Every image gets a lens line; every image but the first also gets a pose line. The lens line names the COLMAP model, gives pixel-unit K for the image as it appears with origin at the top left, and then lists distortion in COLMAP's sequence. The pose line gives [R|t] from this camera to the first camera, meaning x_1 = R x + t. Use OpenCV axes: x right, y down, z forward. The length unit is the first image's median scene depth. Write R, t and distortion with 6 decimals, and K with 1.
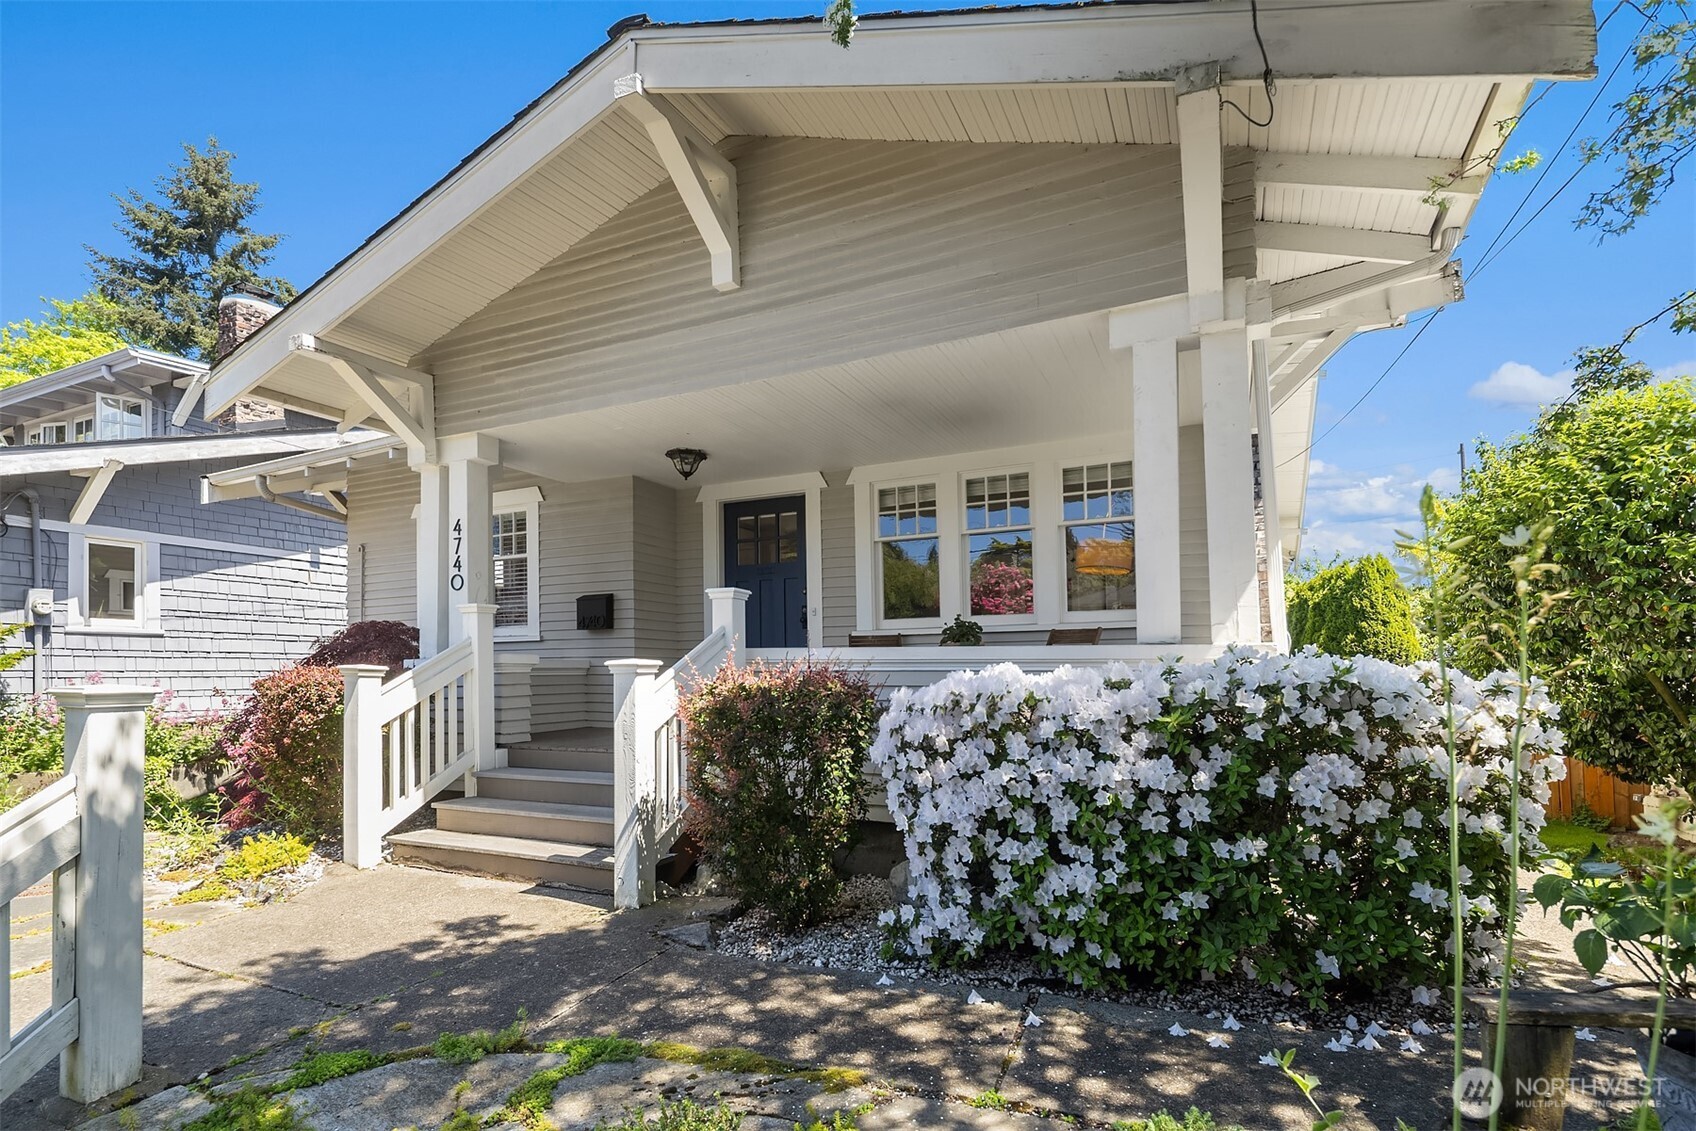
lens RADIAL K [[834.4, 0, 836.3], [0, 834.4, 641.5], [0, 0, 1]] dist [0.009983, -0.000204]
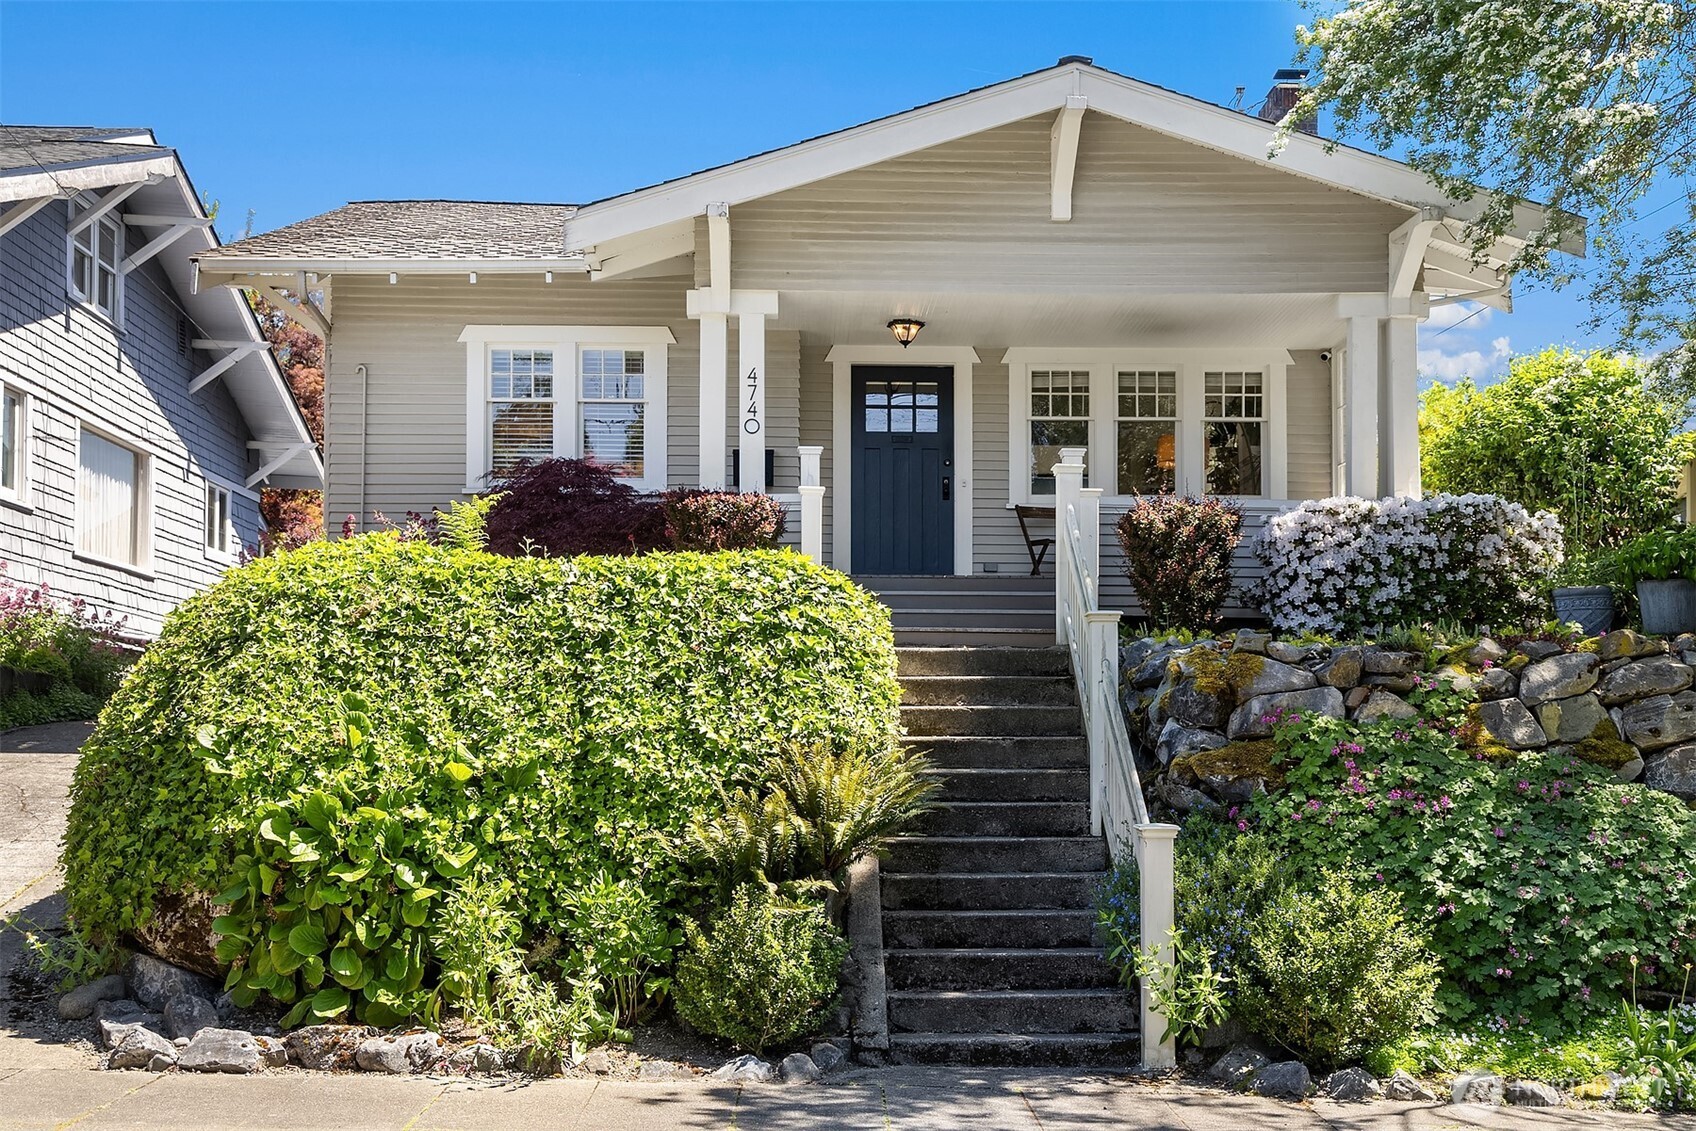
lens RADIAL K [[2126.7, 0, 858.4], [0, 2126.7, 576.8], [0, 0, 1]] dist [0.082413, 0.000000]
pose [[0.895325, 0.051945, 0.442375, -2.695176], [-0.030185, 0.997969, -0.056092, 0.478254], [-0.444390, 0.036867, 0.895074, -2.640956]]
